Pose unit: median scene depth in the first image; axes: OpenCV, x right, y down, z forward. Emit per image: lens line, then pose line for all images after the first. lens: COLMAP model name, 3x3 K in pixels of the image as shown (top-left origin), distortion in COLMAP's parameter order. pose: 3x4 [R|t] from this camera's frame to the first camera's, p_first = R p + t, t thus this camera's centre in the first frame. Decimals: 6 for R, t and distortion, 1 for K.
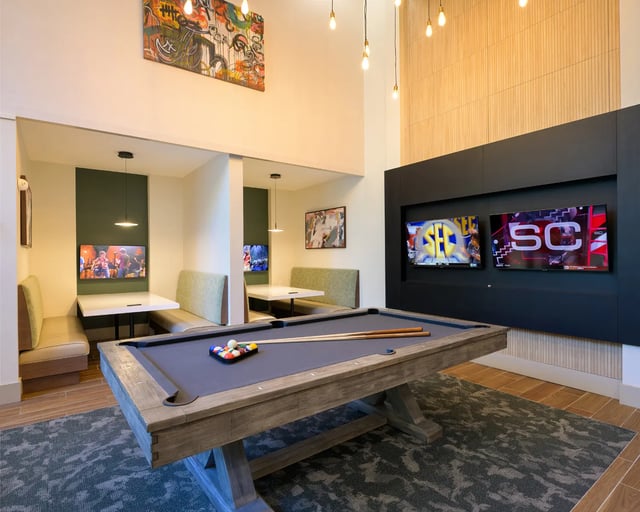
lens RADIAL K [[359.7, 0, 320.0], [0, 359.7, 256.0], [0, 0, 1]] dist [-0.001650, -0.000770]
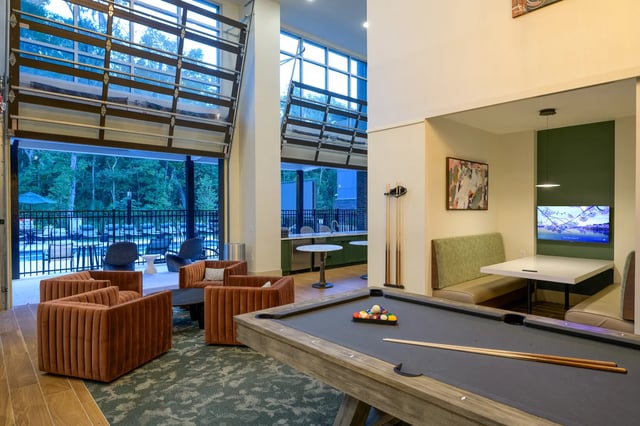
lens RADIAL K [[378.8, 0, 320.0], [0, 378.8, 213.0], [0, 0, 1]] dist [-0.002470, -0.000821]
pose [[0.097432, 0.016554, -0.995105, 0.423737], [0.000694, 0.999860, 0.016701, -0.035344], [0.995242, -0.002317, 0.097407, 0.328033]]
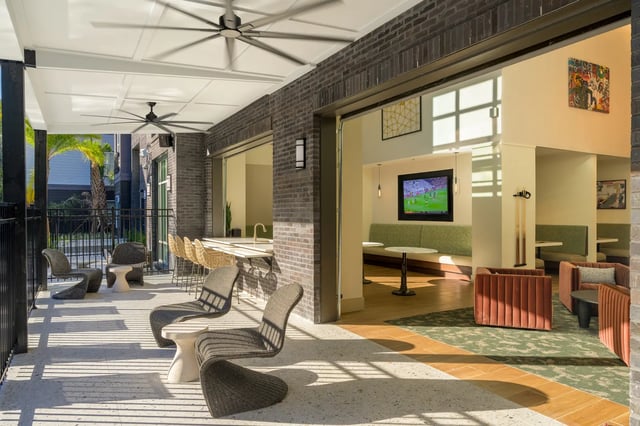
lens RADIAL K [[427.8, 0, 320.0], [0, 427.8, 213.0], [0, 0, 1]] dist [-0.000669, -0.001079]
pose [[0.992729, 0.000069, -0.120369, -1.293355], [-0.000830, 0.999980, -0.006265, 0.007587], [0.120366, 0.006320, 0.992709, -1.143488]]
